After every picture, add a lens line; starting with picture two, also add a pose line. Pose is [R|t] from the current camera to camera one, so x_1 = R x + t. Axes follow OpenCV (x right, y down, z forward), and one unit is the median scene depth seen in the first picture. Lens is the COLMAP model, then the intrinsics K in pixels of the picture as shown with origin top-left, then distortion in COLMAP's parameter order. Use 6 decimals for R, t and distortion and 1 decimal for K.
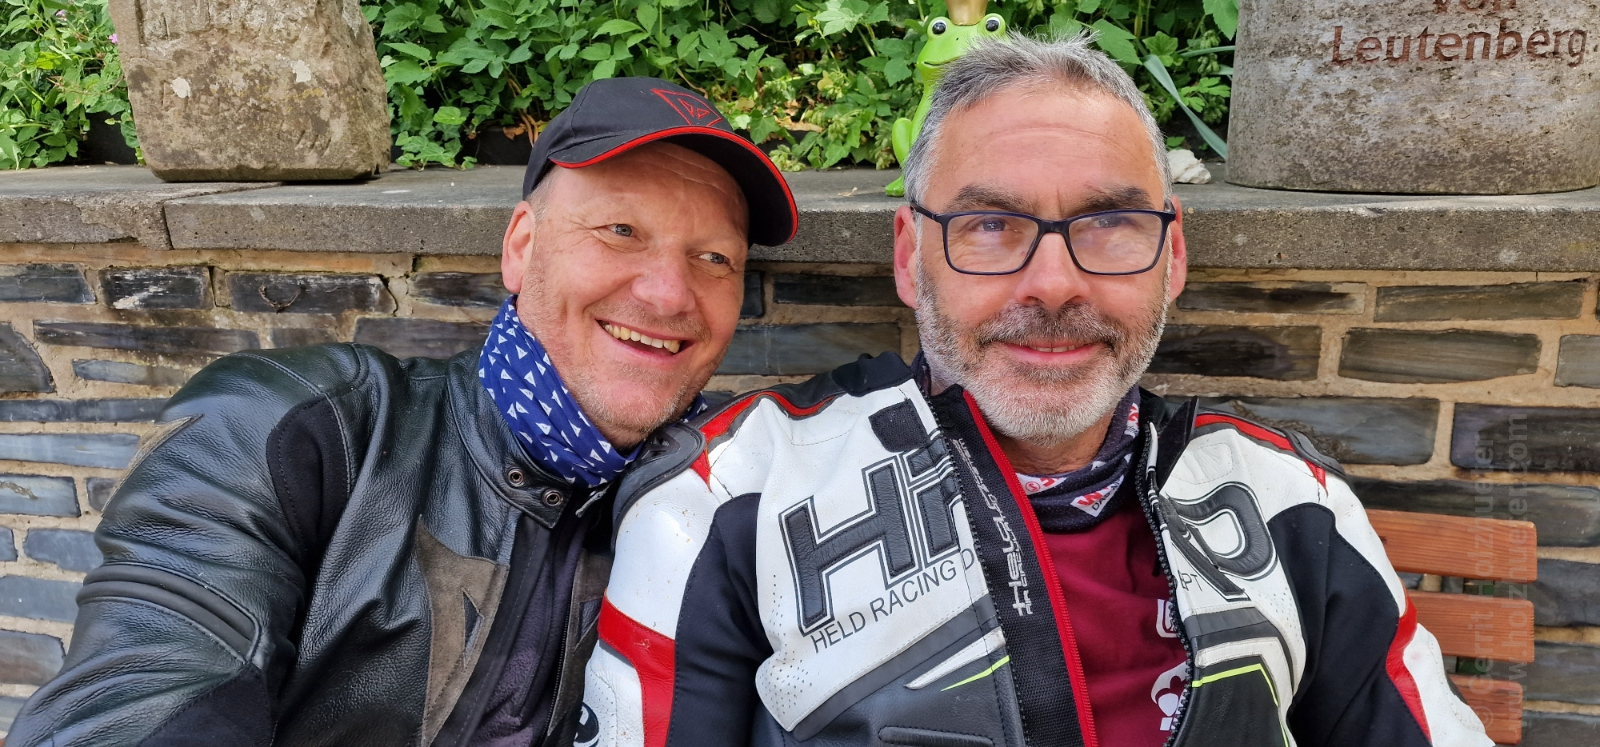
lens RADIAL K [[1074.2, 0, 797.2], [0, 1074.2, 382.6], [0, 0, 1]] dist [0.024229, -0.015948]
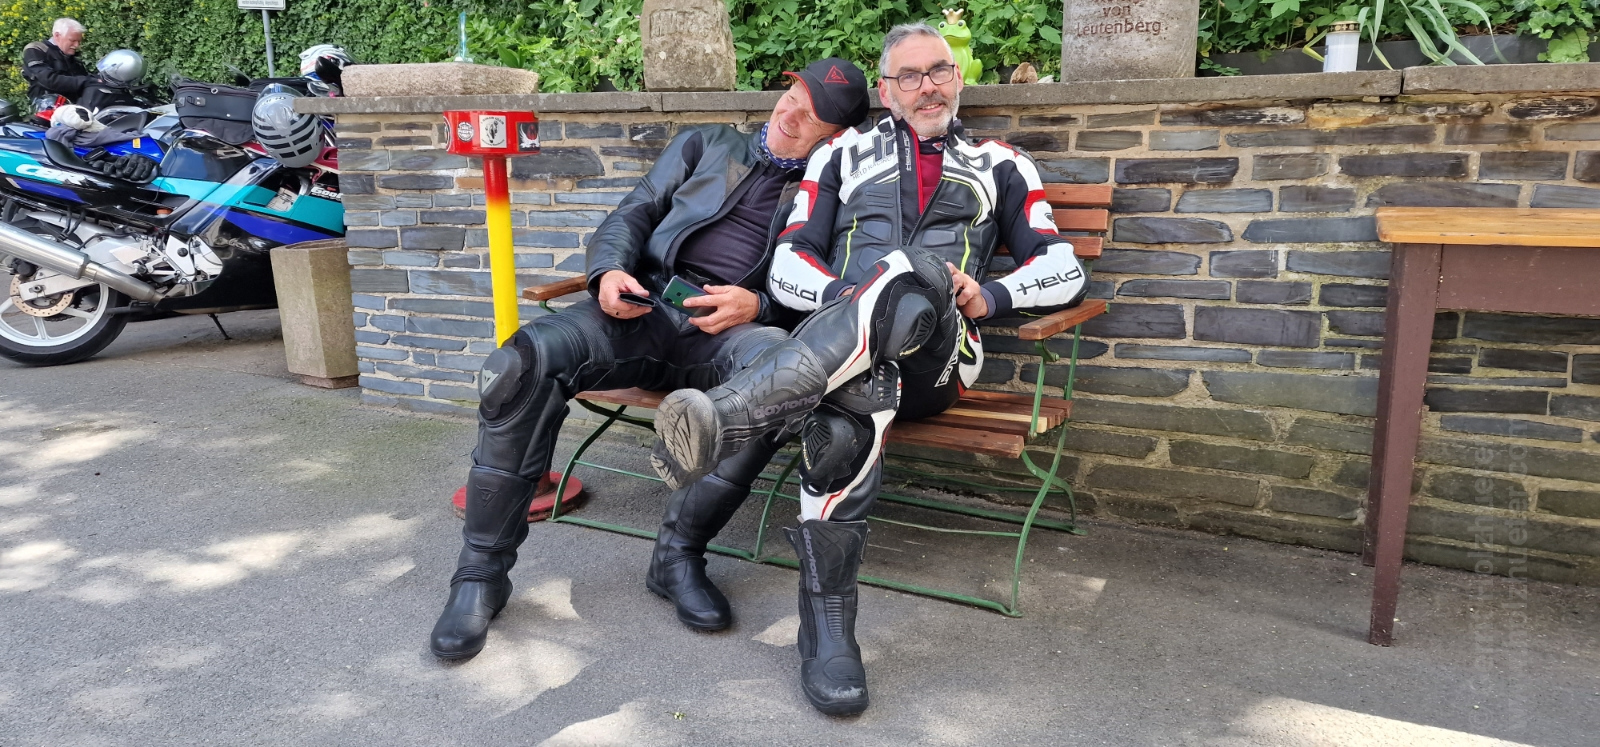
lens RADIAL K [[1074.2, 0, 797.1], [0, 1074.2, 368.5], [0, 0, 1]] dist [0.024229, -0.015948]
pose [[0.972135, 0.059985, -0.226617, 0.370344], [-0.070434, 0.996781, -0.038298, 0.550525], [0.223591, 0.053192, 0.973231, -1.395585]]
